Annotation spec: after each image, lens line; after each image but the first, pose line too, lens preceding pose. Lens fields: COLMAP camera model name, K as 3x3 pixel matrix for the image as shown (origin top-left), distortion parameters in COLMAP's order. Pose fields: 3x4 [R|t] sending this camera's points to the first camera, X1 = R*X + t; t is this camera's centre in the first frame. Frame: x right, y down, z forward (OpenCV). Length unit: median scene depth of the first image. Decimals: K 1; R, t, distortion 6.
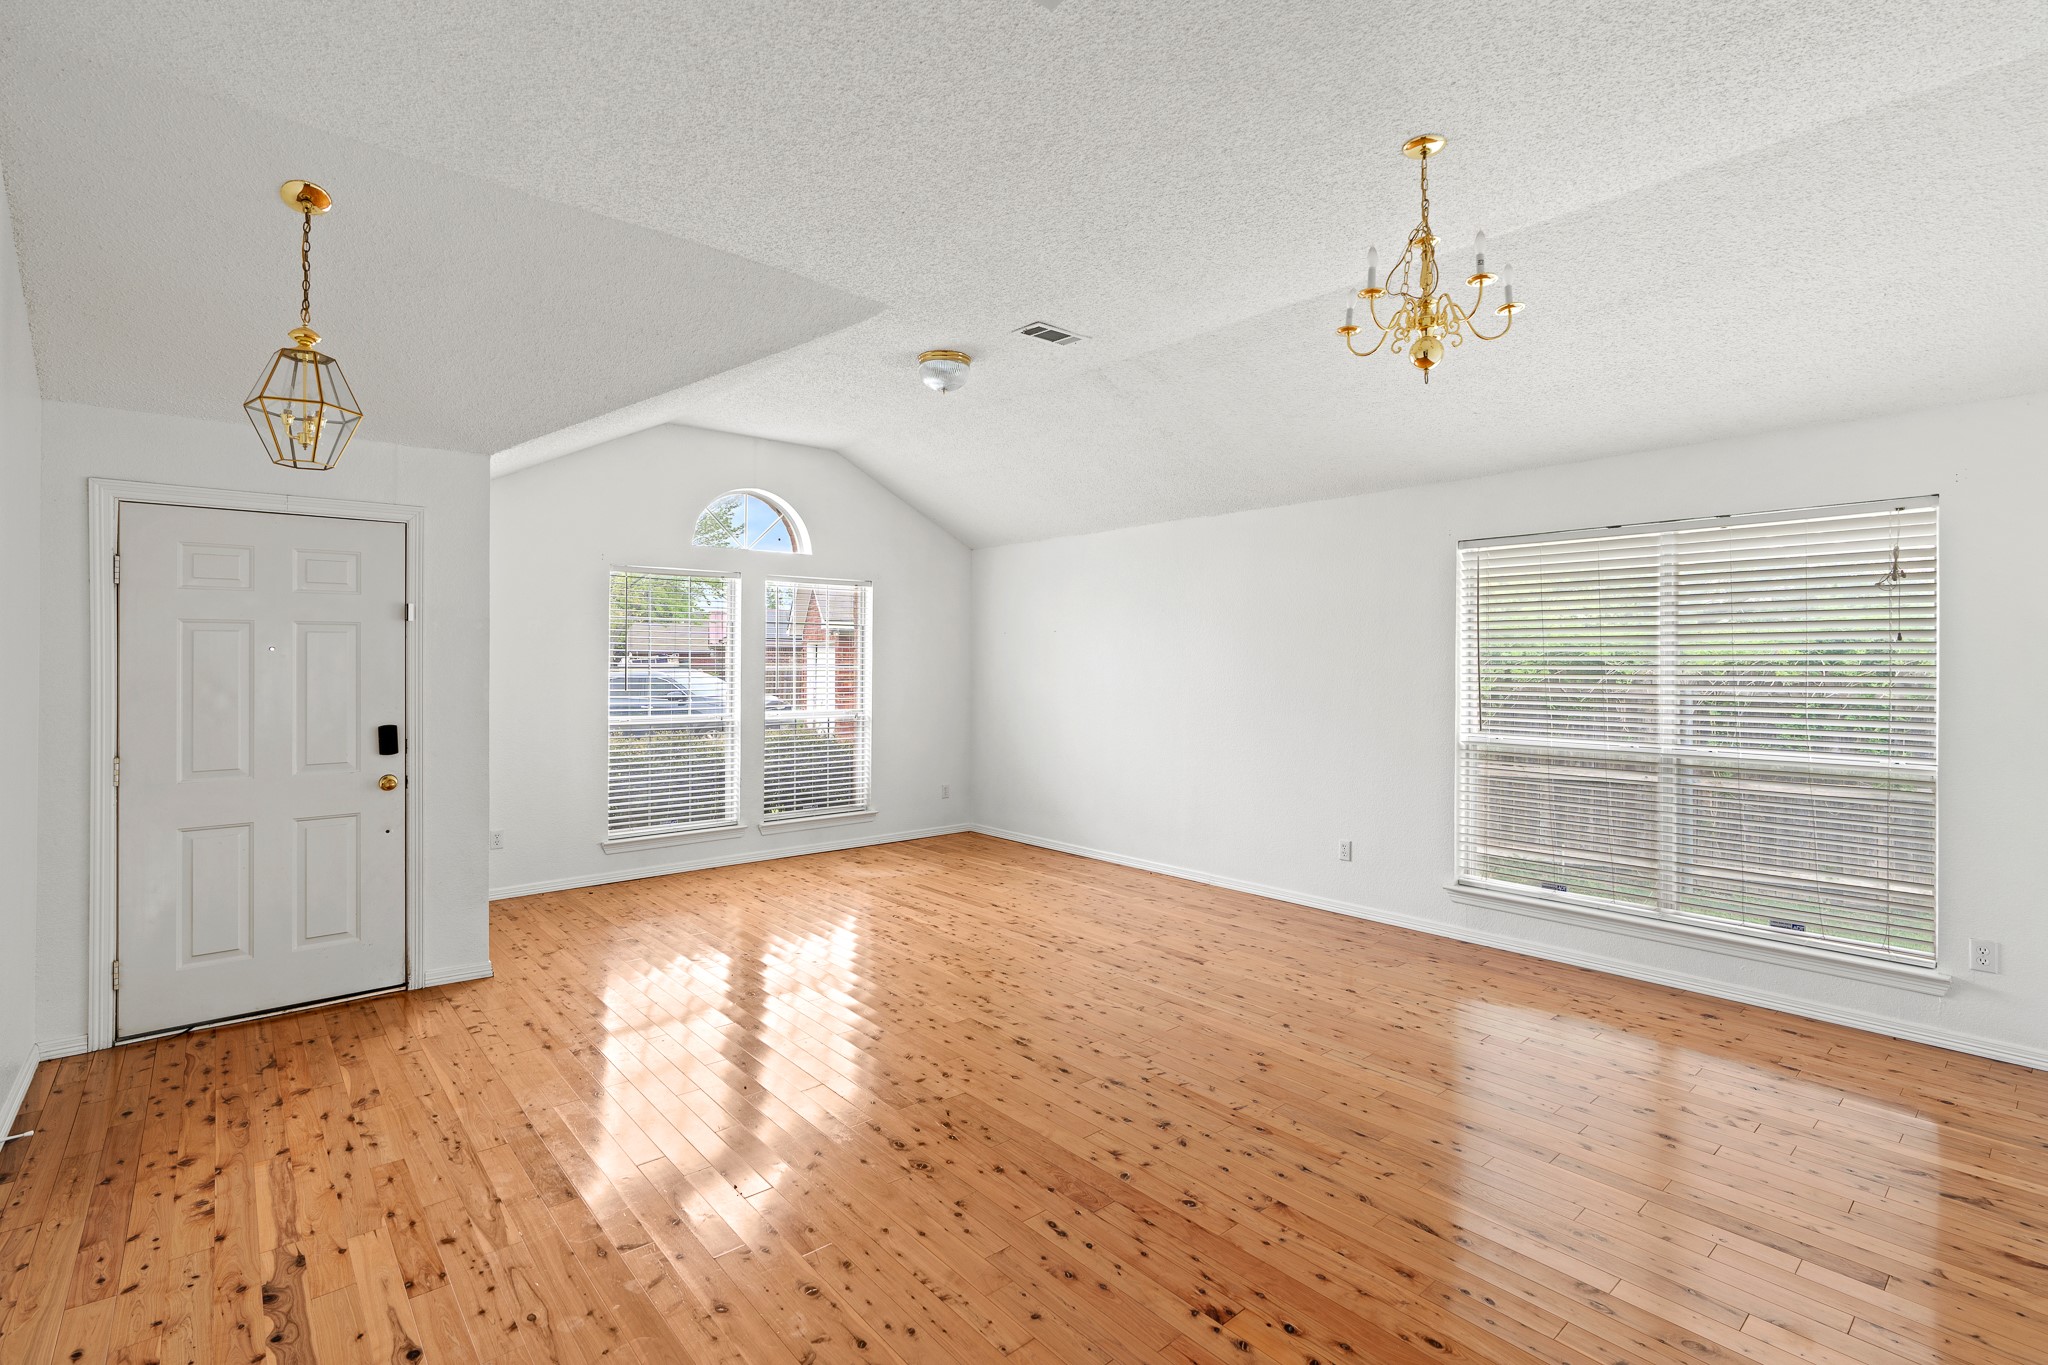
lens RADIAL K [[921.3, 0, 1022.2], [0, 921.3, 670.4], [0, 0, 1]] dist [-0.008973, 0.002021]
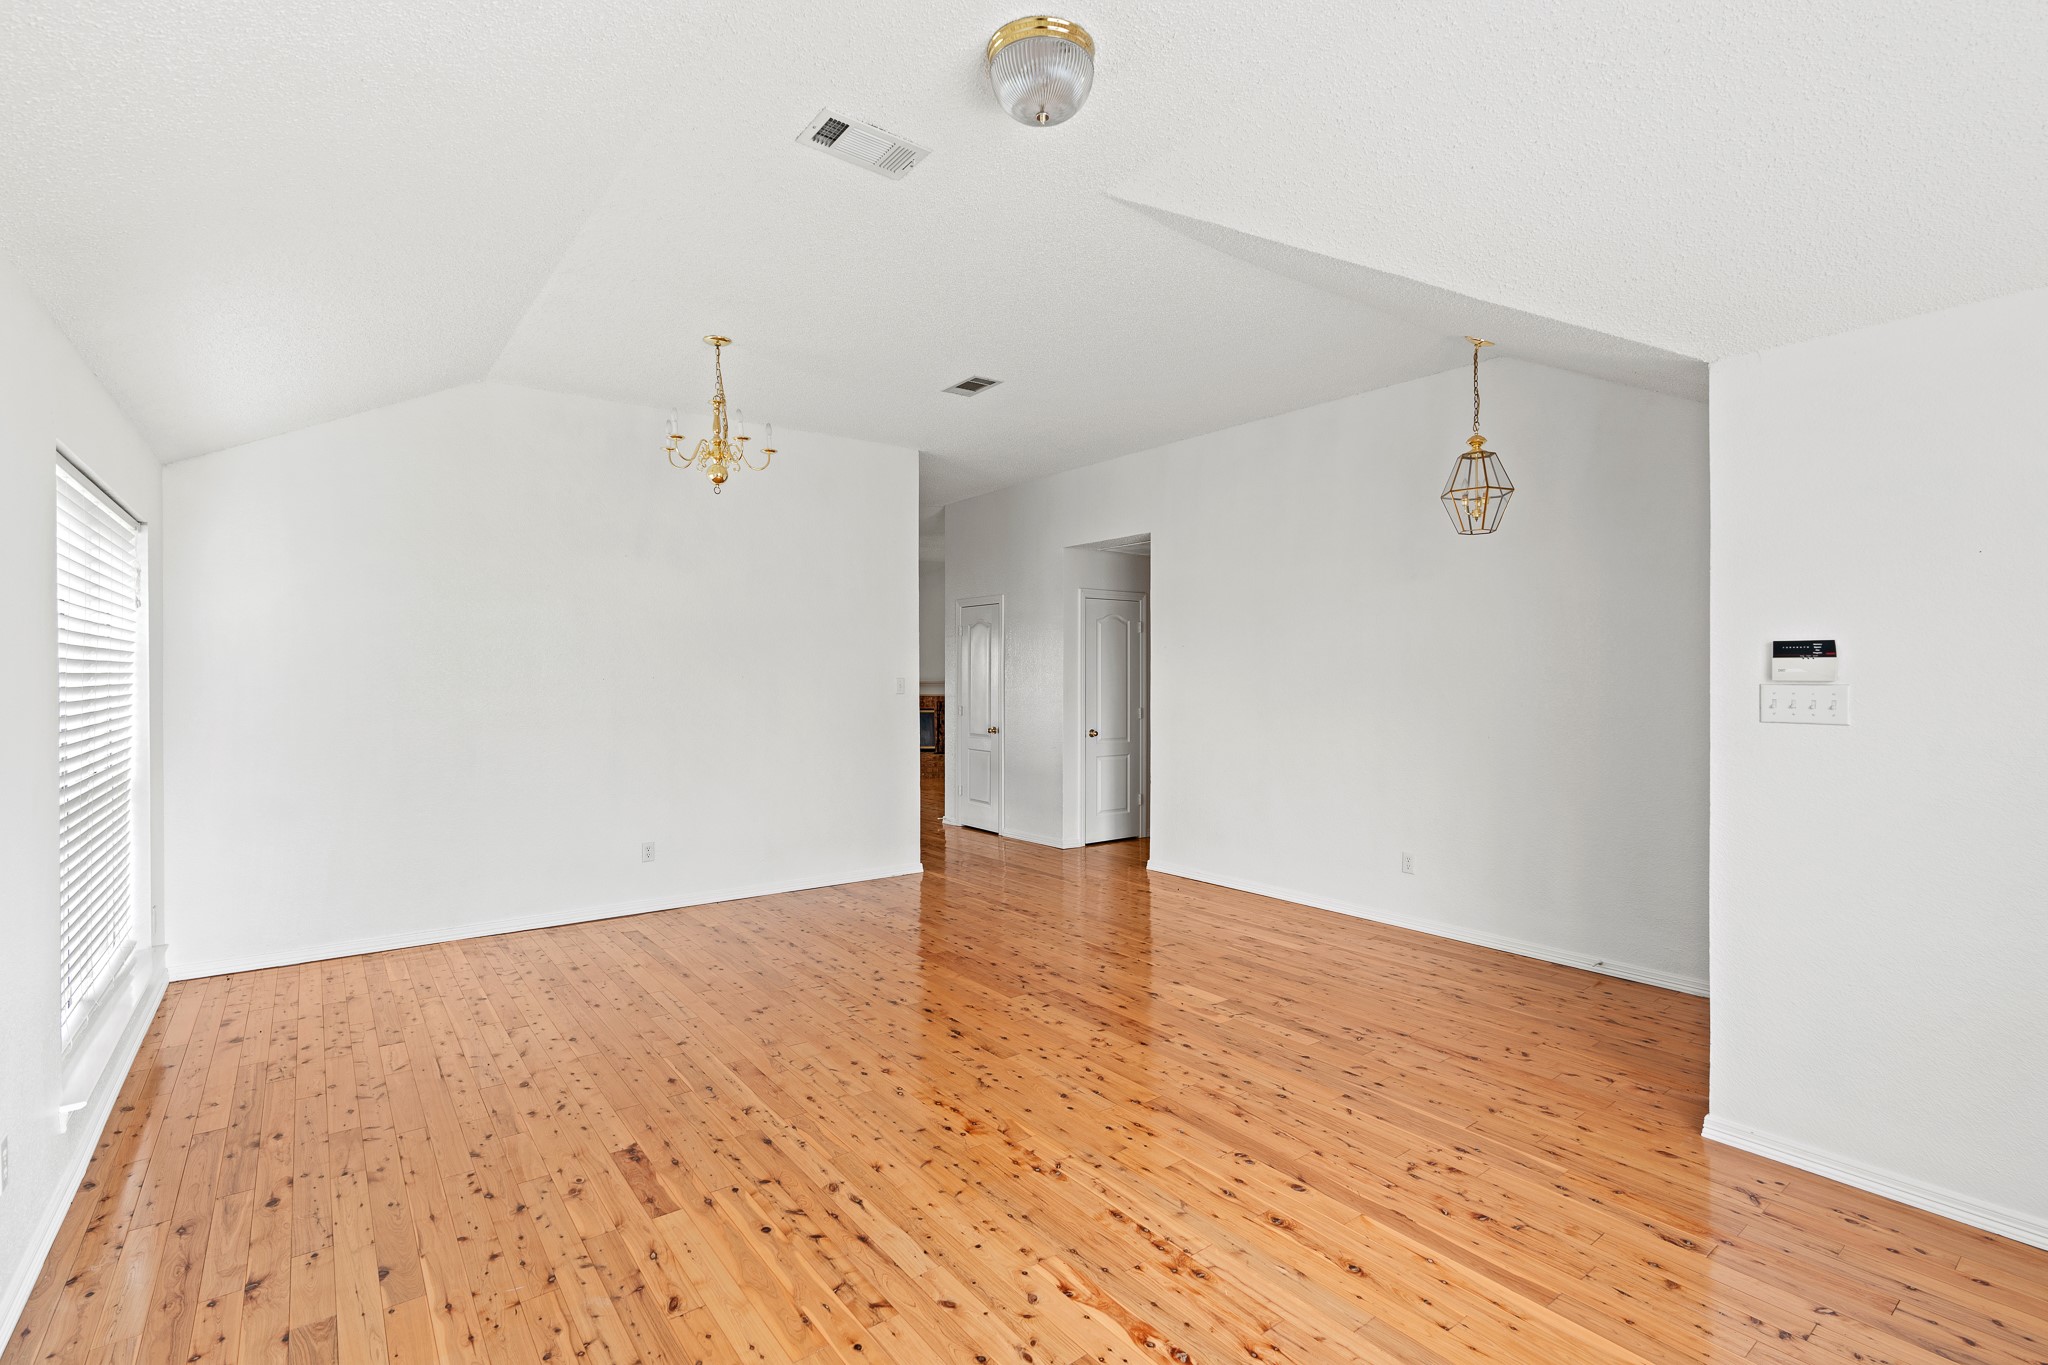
lens RADIAL K [[921.3, 0, 1026.0], [0, 921.3, 675.5], [0, 0, 1]] dist [-0.008973, 0.002021]
pose [[-0.998100, 0.000046, 0.061614, -0.141583], [0.000733, 0.999938, 0.011116, -0.016003], [-0.061610, 0.011140, -0.998038, 1.987754]]
